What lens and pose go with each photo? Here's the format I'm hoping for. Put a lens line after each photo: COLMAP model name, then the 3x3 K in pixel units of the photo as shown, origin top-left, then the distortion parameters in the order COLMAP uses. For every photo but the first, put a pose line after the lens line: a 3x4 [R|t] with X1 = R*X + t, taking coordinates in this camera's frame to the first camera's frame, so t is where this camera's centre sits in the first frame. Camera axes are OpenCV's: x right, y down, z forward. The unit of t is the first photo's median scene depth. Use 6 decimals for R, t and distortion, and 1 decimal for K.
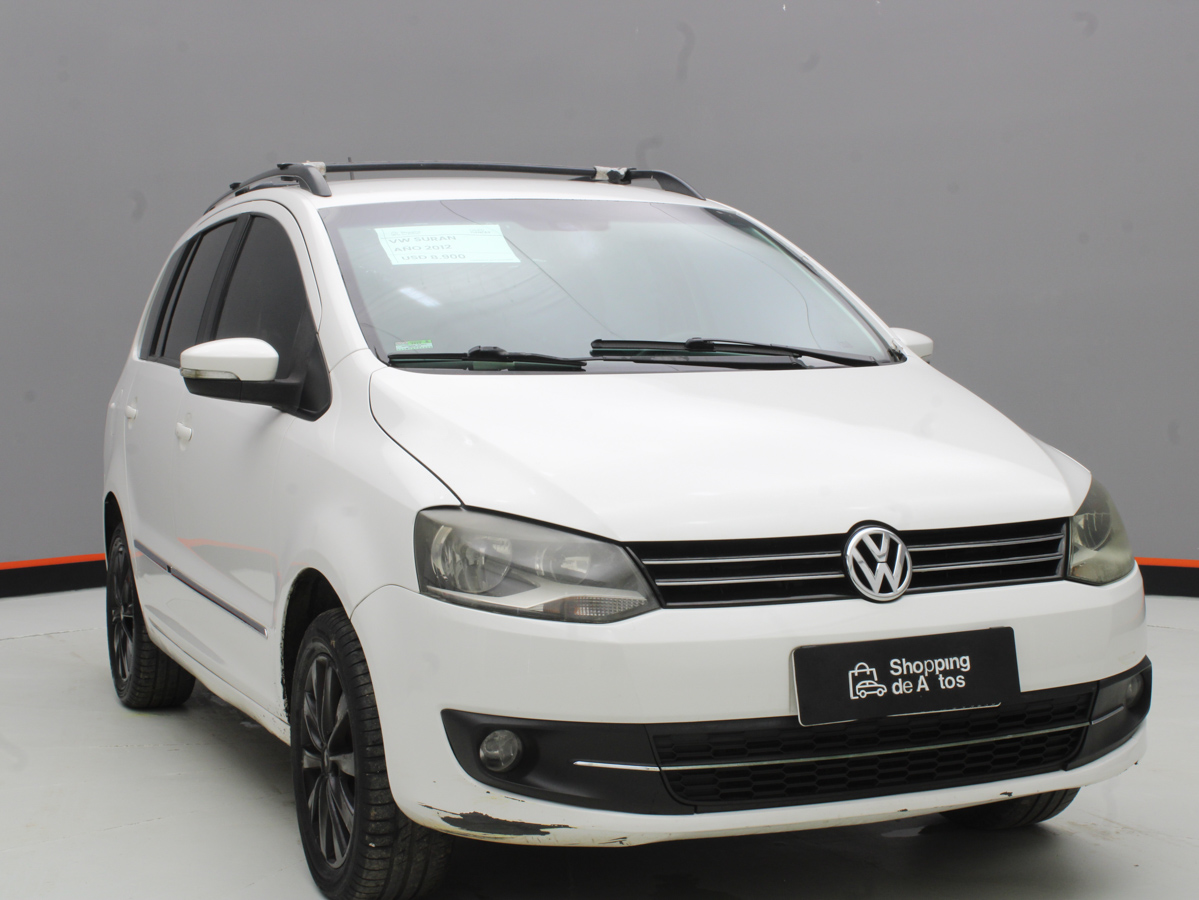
lens RADIAL K [[2055.2, 0, 599.5], [0, 2055.2, 450.0], [0, 0, 1]] dist [-0.022134, 0.047528]
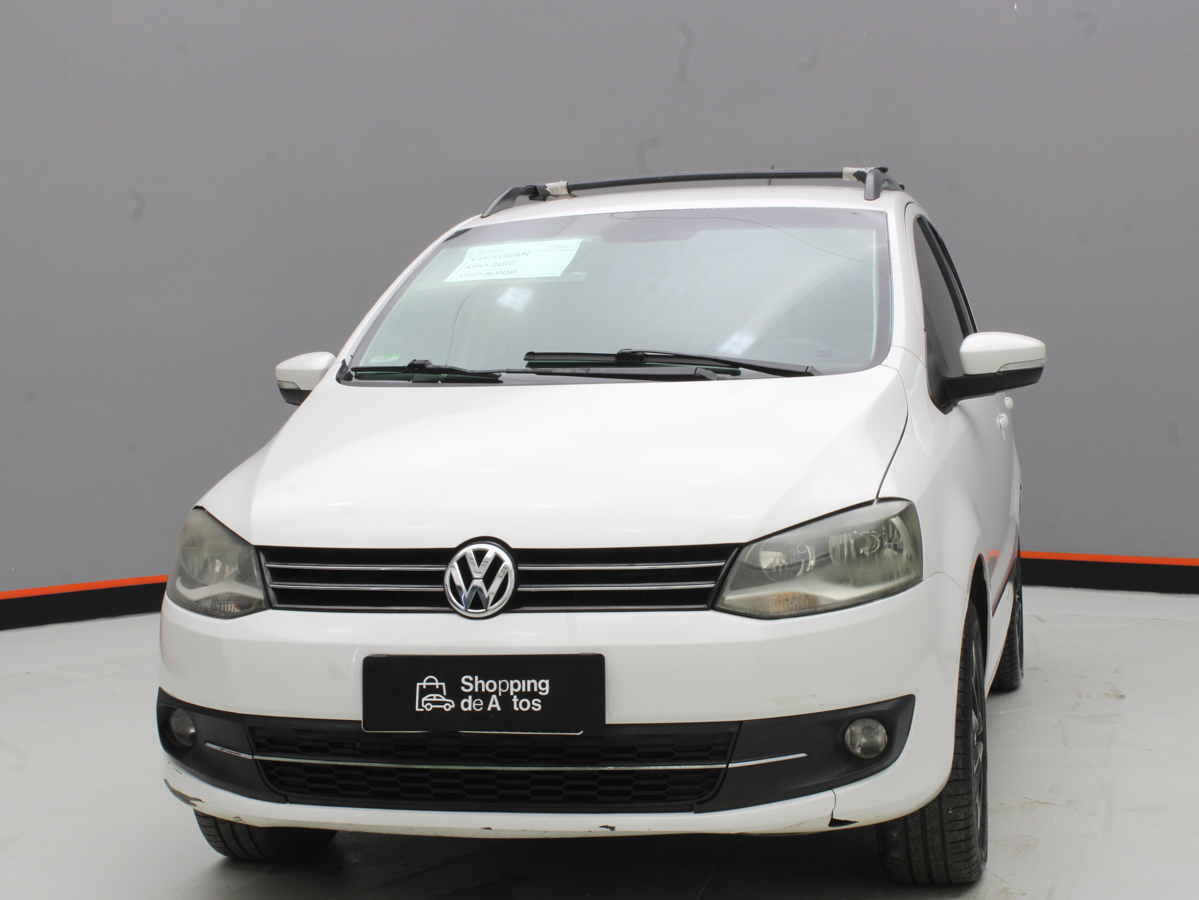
lens RADIAL K [[2055.2, 0, 599.5], [0, 2055.2, 450.0], [0, 0, 1]] dist [-0.022134, 0.047528]
pose [[0.810398, 0.020677, -0.585515, 0.774052], [-0.016905, 0.999786, 0.011909, -0.021166], [0.585636, 0.000247, 0.810574, 0.223140]]
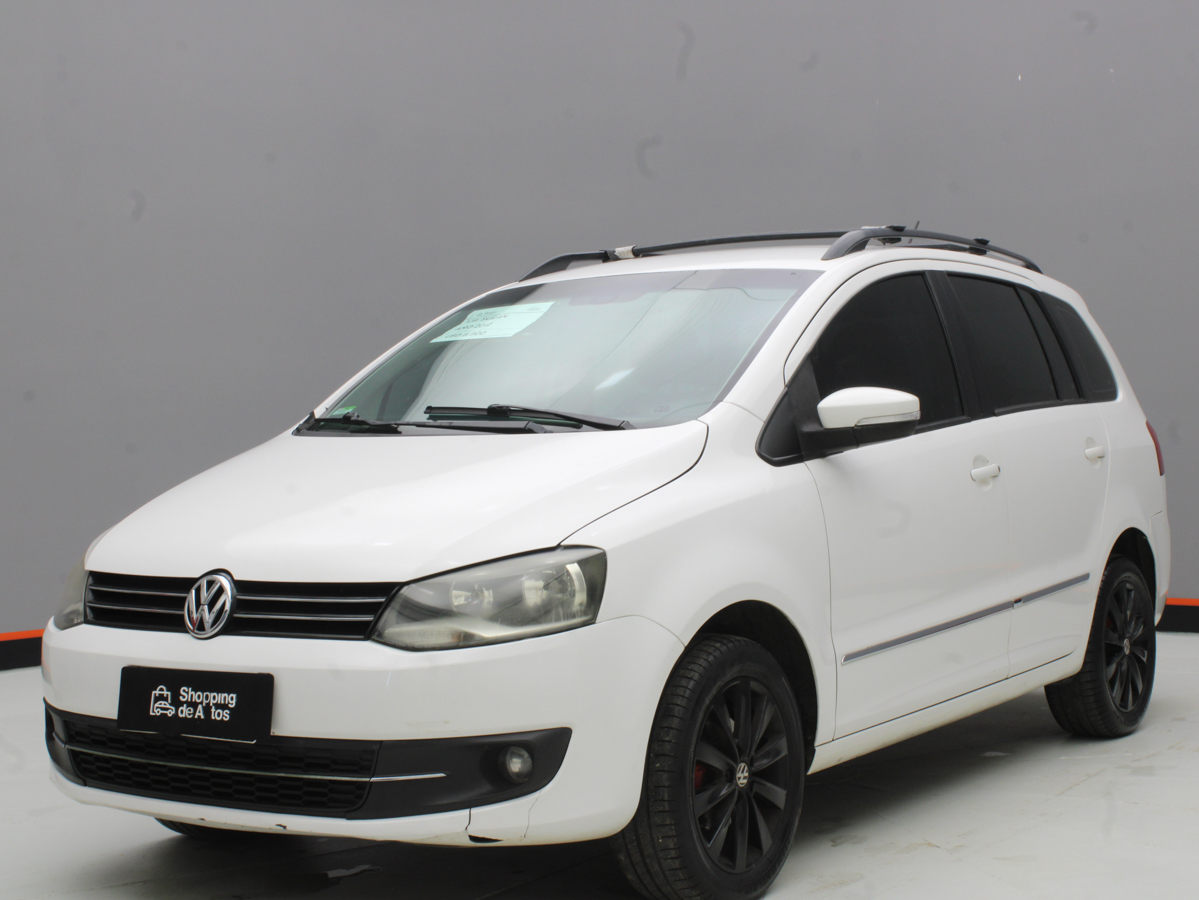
lens RADIAL K [[1944.1, 0, 599.5], [0, 1944.1, 450.0], [0, 0, 1]] dist [-0.007430, -0.063790]
pose [[0.552938, 0.019825, -0.832986, 1.187768], [-0.027063, 0.999617, 0.005827, -0.046319], [0.832783, 0.019322, 0.553263, 0.575052]]
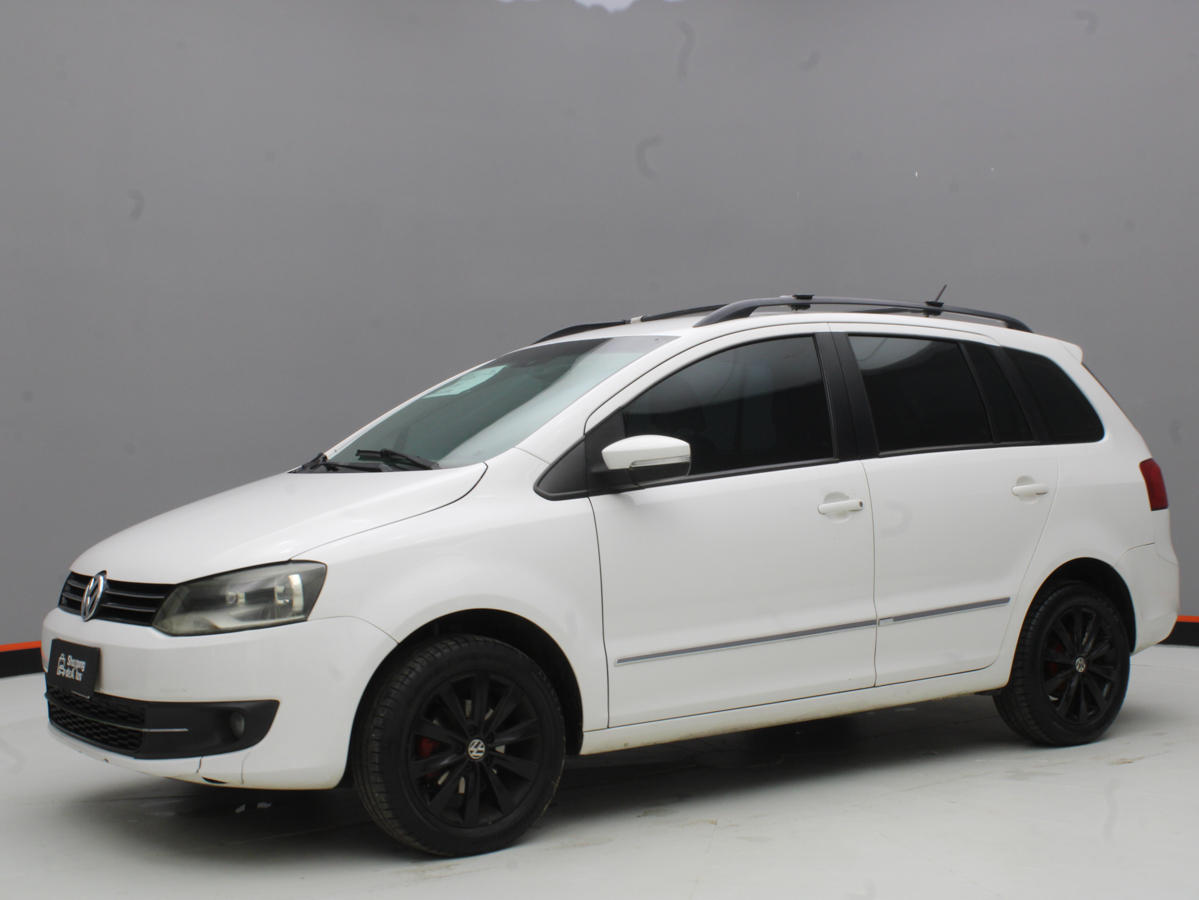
lens RADIAL K [[1638.8, 0, 599.5], [0, 1638.8, 450.0], [0, 0, 1]] dist [-0.074540, 0.018164]
pose [[0.215463, 0.007501, -0.976483, 1.473838], [-0.029532, 0.999563, 0.001161, -0.073715], [0.976065, 0.028588, 0.215591, 1.117364]]
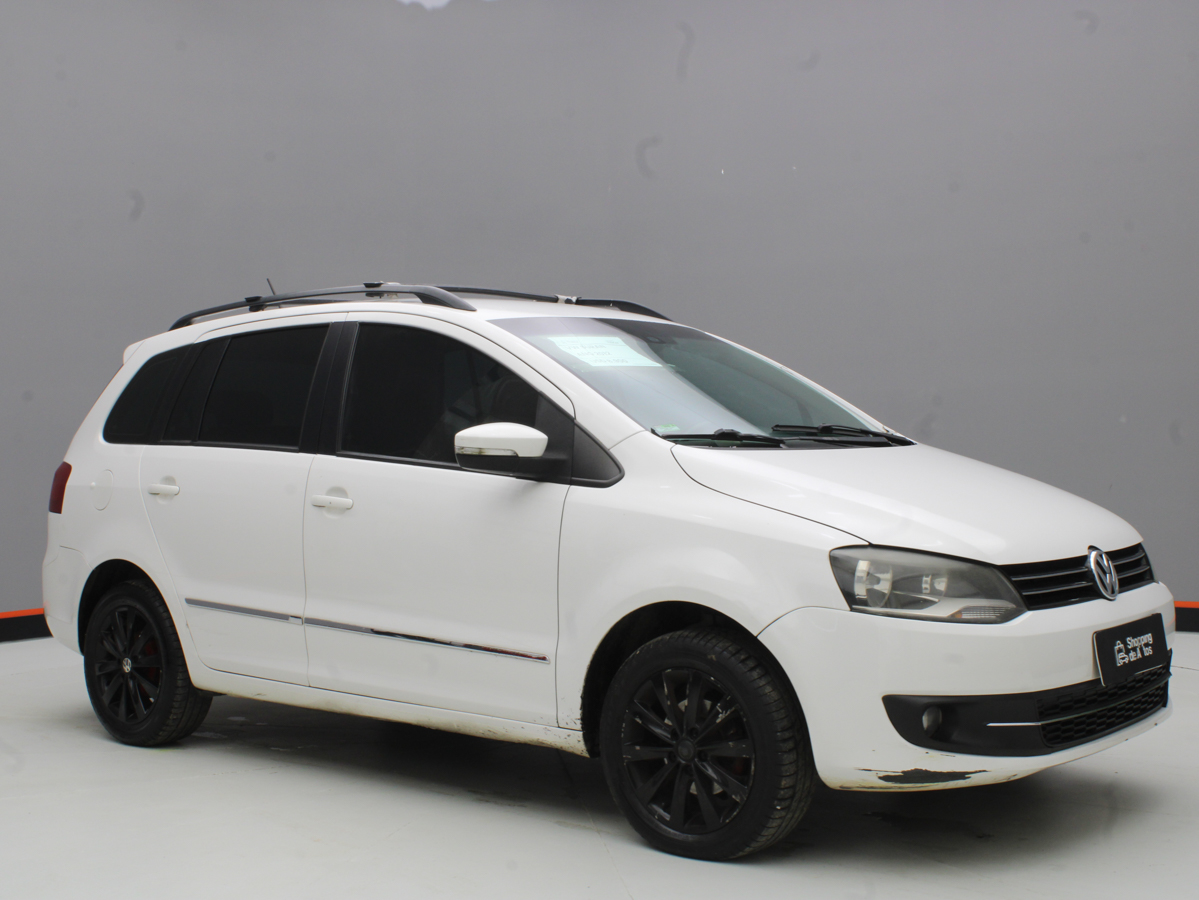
lens RADIAL K [[1592.4, 0, 599.5], [0, 1592.4, 450.0], [0, 0, 1]] dist [-0.046324, -0.049544]
pose [[0.887633, -0.004238, 0.460531, -0.717118], [0.025009, 0.998926, -0.039012, 0.001162], [-0.459871, 0.046146, 0.886786, 0.152191]]
